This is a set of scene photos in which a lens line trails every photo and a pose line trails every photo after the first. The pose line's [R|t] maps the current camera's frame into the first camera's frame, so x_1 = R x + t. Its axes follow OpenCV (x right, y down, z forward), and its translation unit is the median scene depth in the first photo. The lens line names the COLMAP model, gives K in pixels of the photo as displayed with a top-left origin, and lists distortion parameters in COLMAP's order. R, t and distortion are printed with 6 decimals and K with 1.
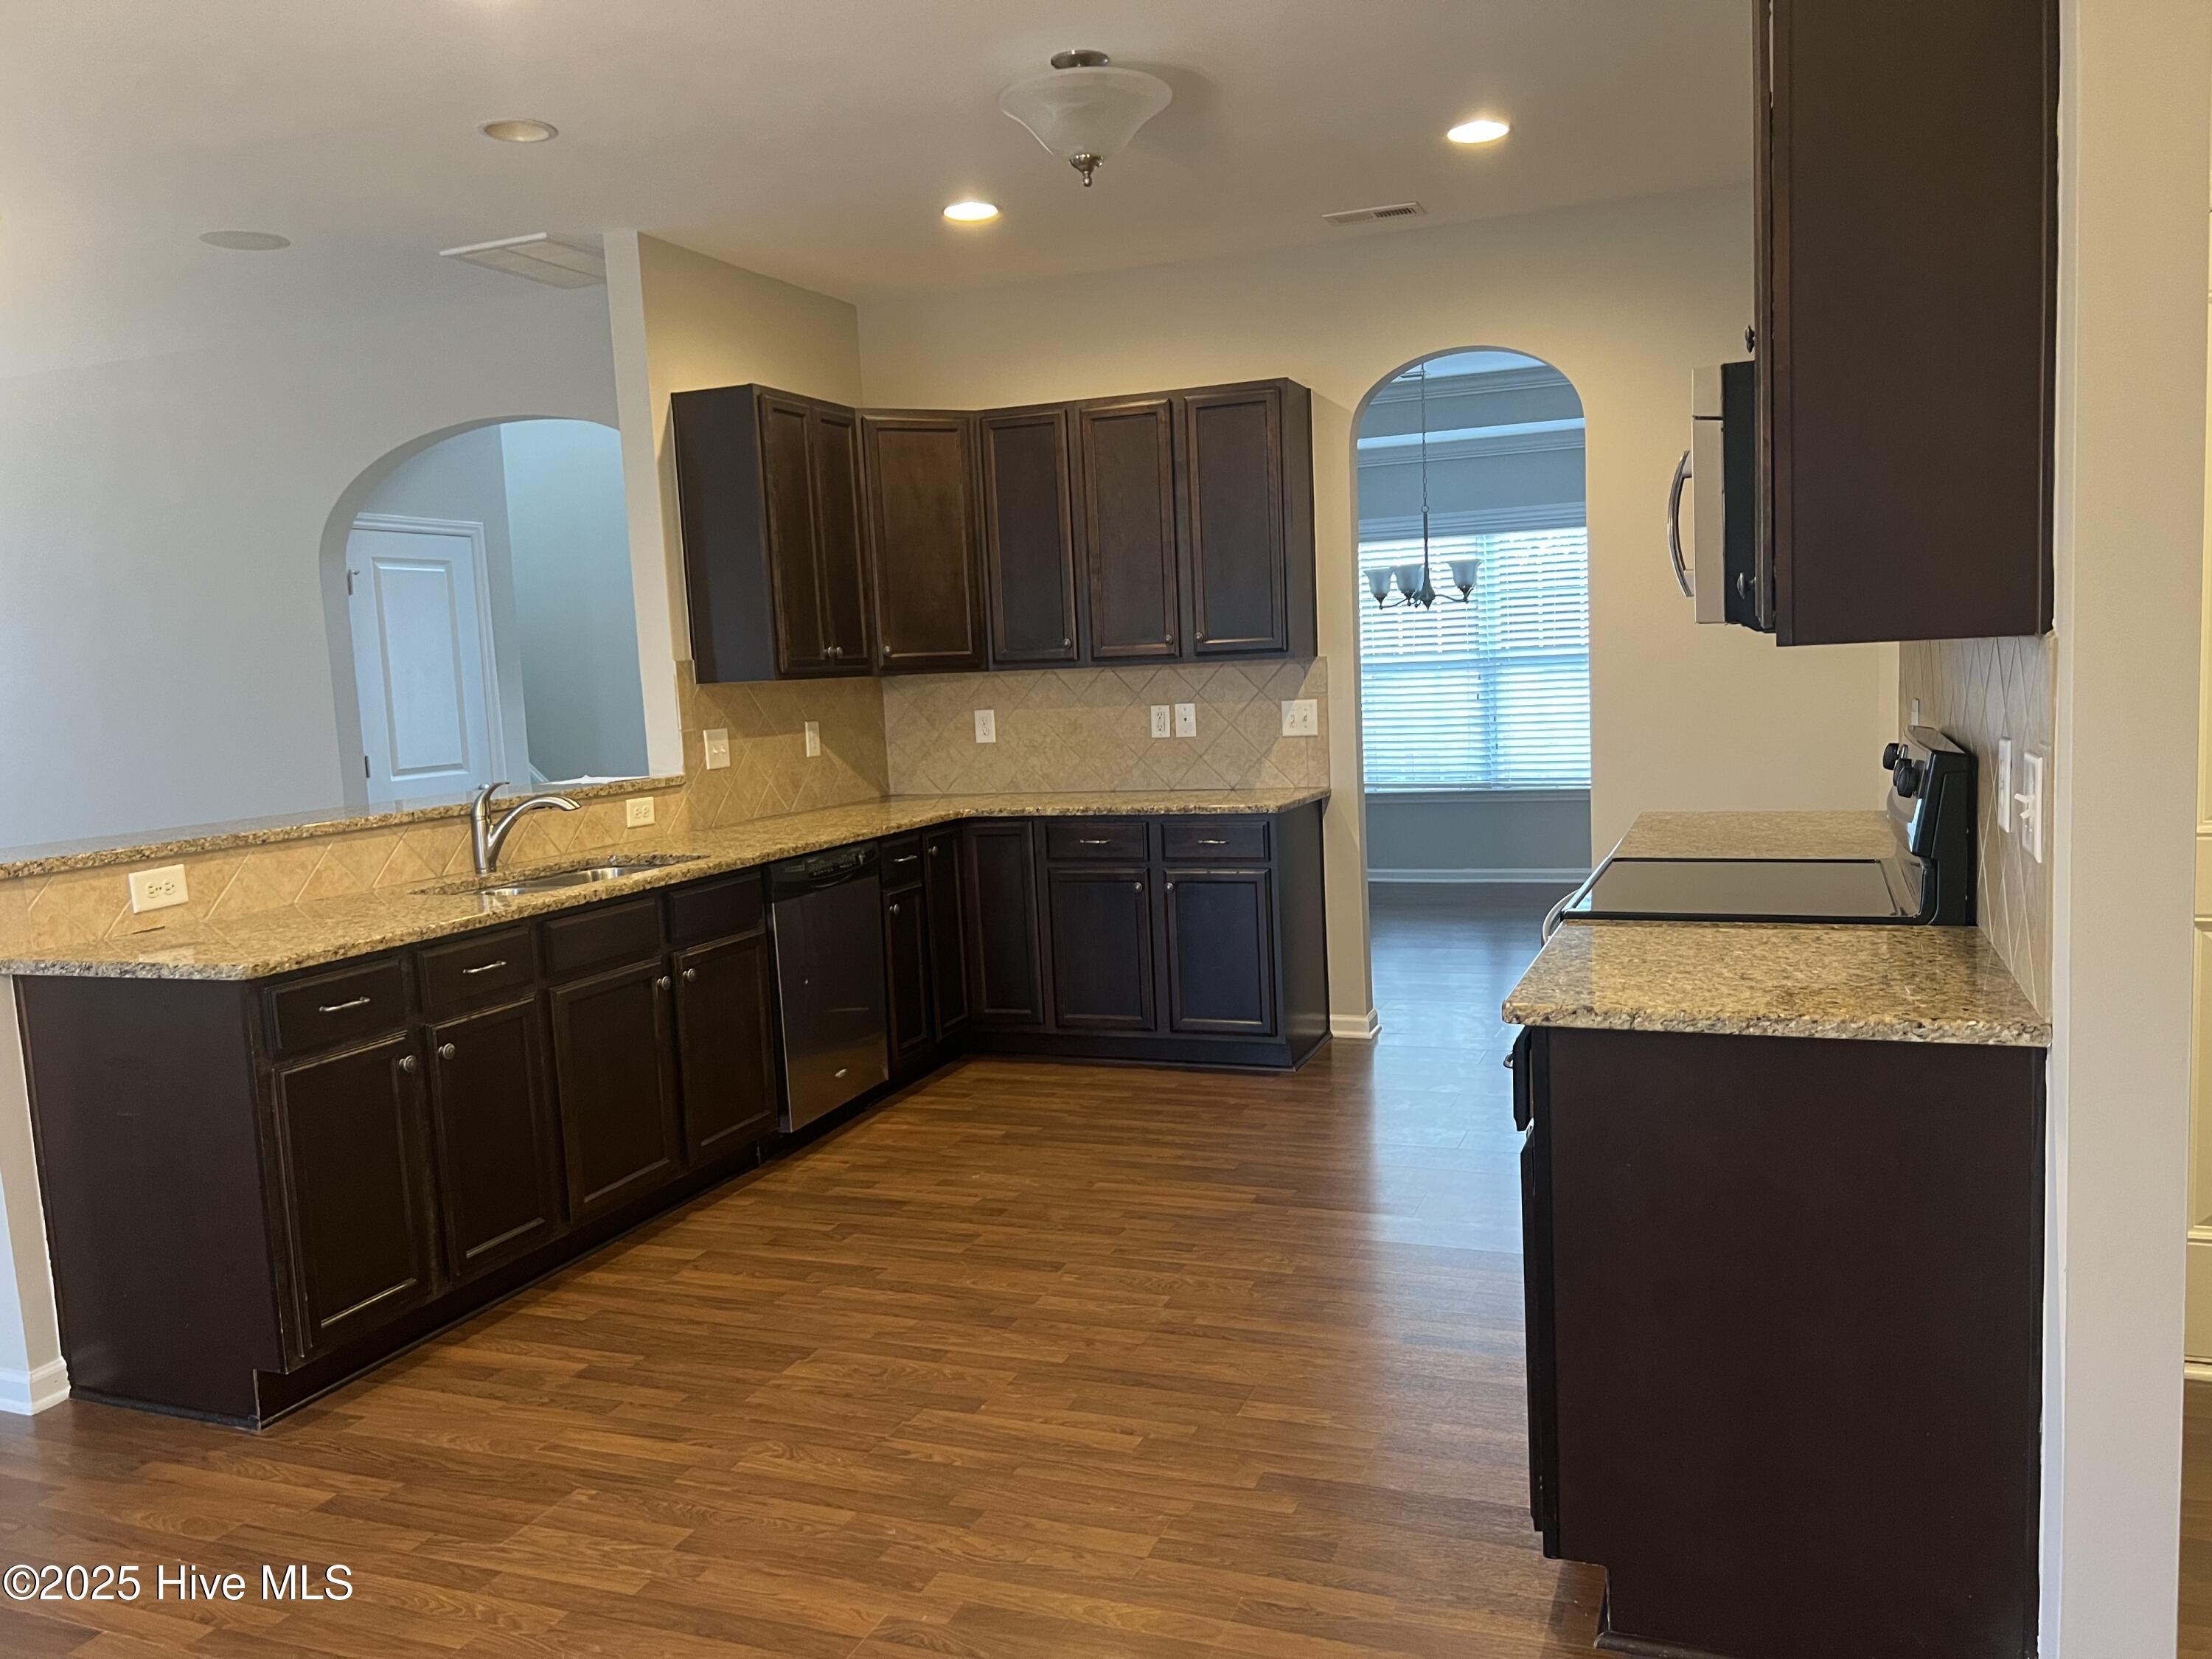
lens RADIAL K [[1681.2, 0, 1120.2], [0, 1681.2, 845.6], [0, 0, 1]] dist [0.050210, -0.044205]
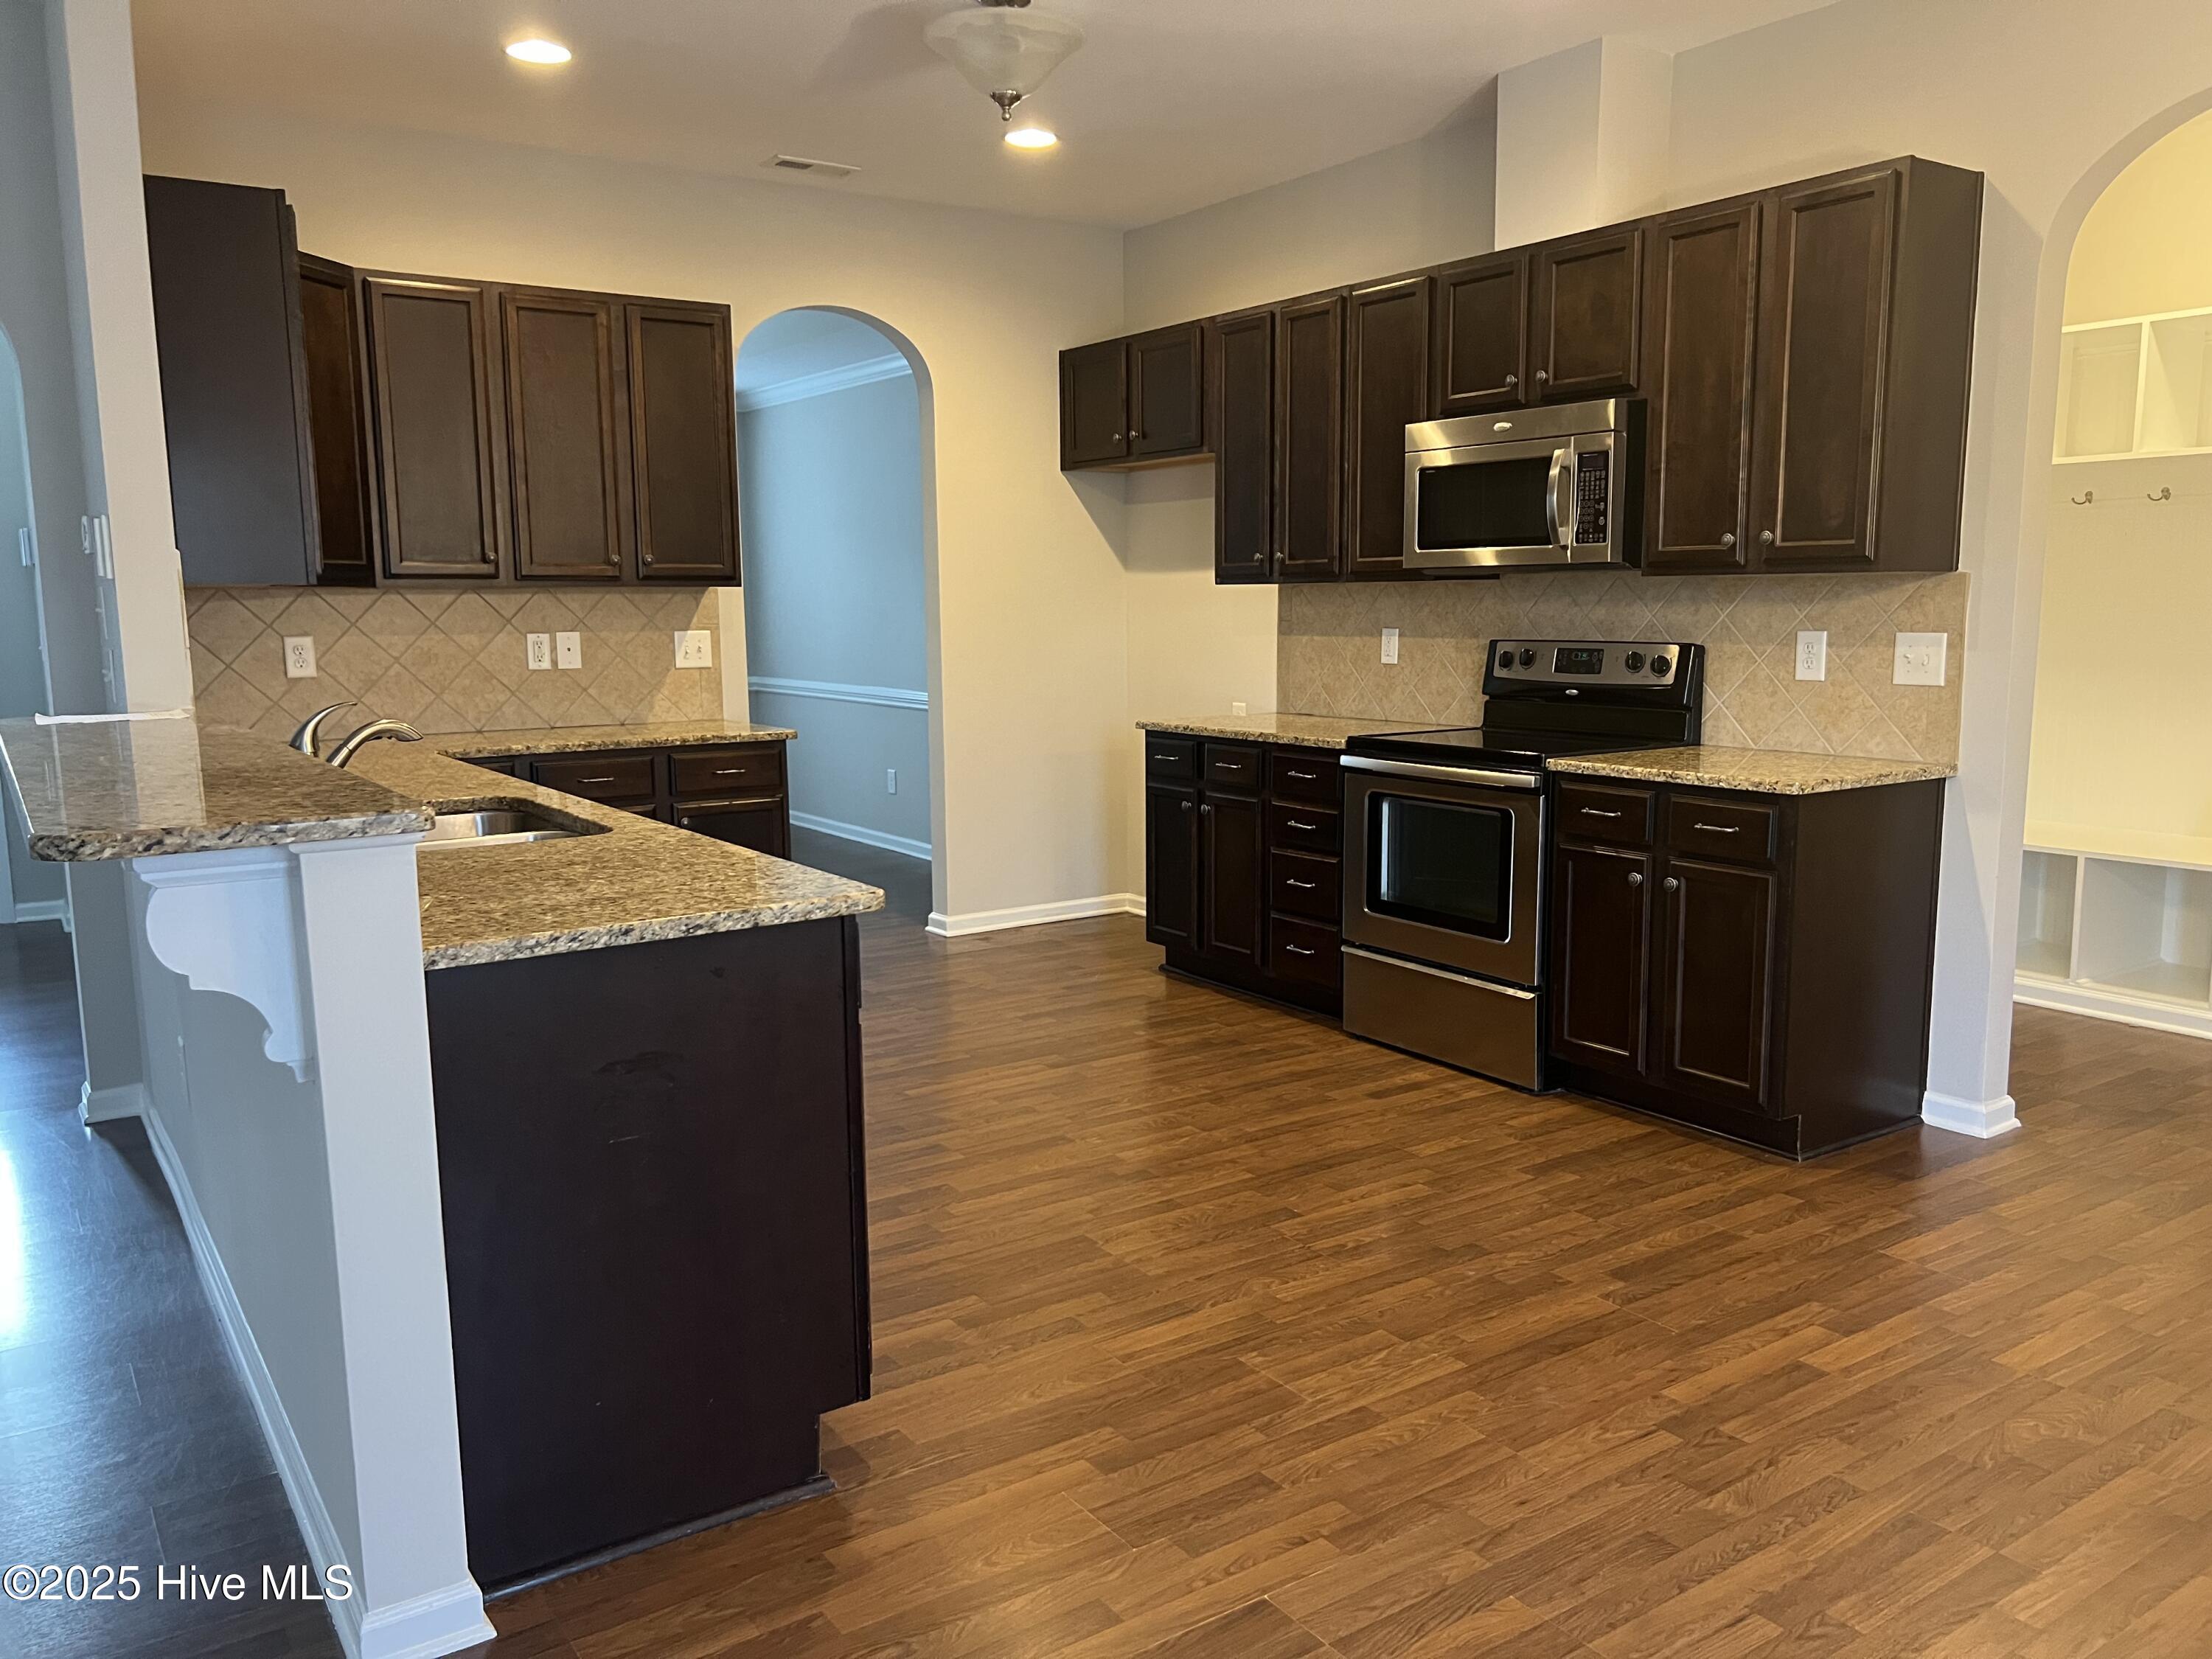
lens RADIAL K [[1681.2, 0, 1120.9], [0, 1681.2, 839.0], [0, 0, 1]] dist [0.050210, -0.044205]
pose [[0.554027, -0.078936, 0.828748, -0.954446], [0.074643, 0.996195, 0.044985, 0.015690], [-0.829146, 0.036937, 0.557811, 0.394116]]
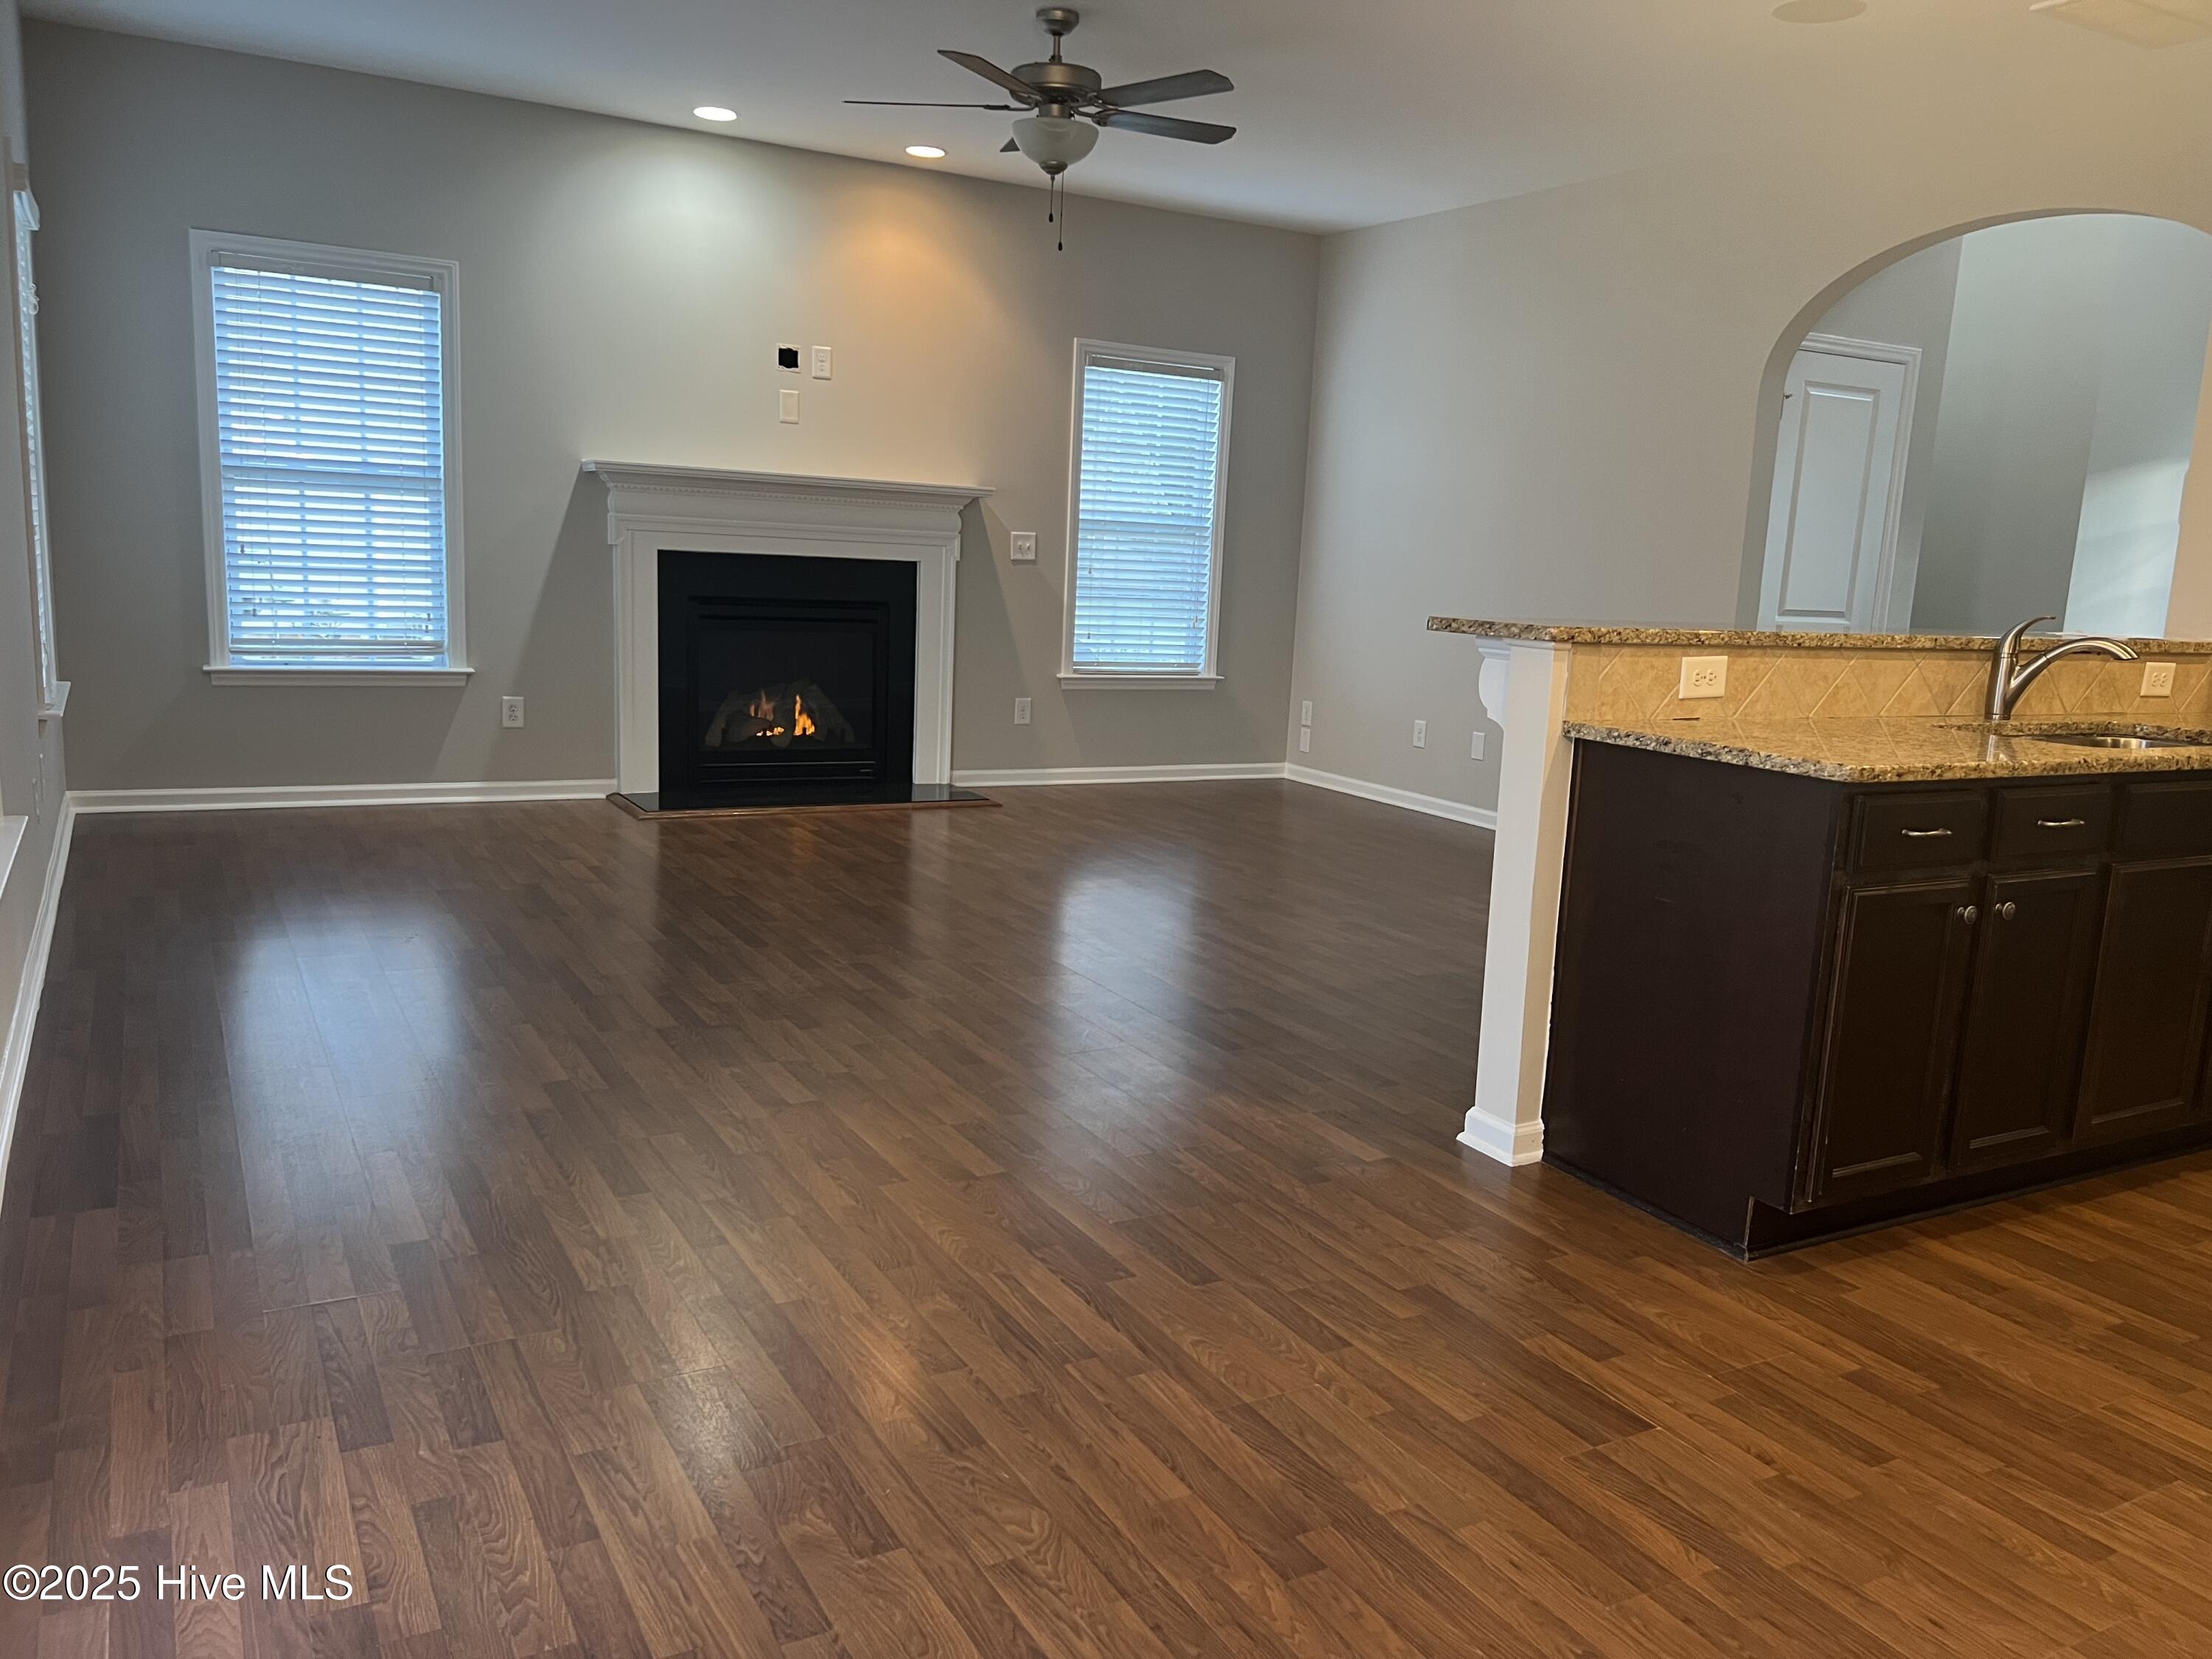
lens RADIAL K [[1681.2, 0, 1141.6], [0, 1681.2, 846.9], [0, 0, 1]] dist [0.050210, -0.044205]
pose [[0.779998, 0.198163, -0.593578, -0.231375], [-0.157185, 0.980169, 0.120673, 0.054277], [0.605719, -0.000823, 0.795678, 0.053432]]
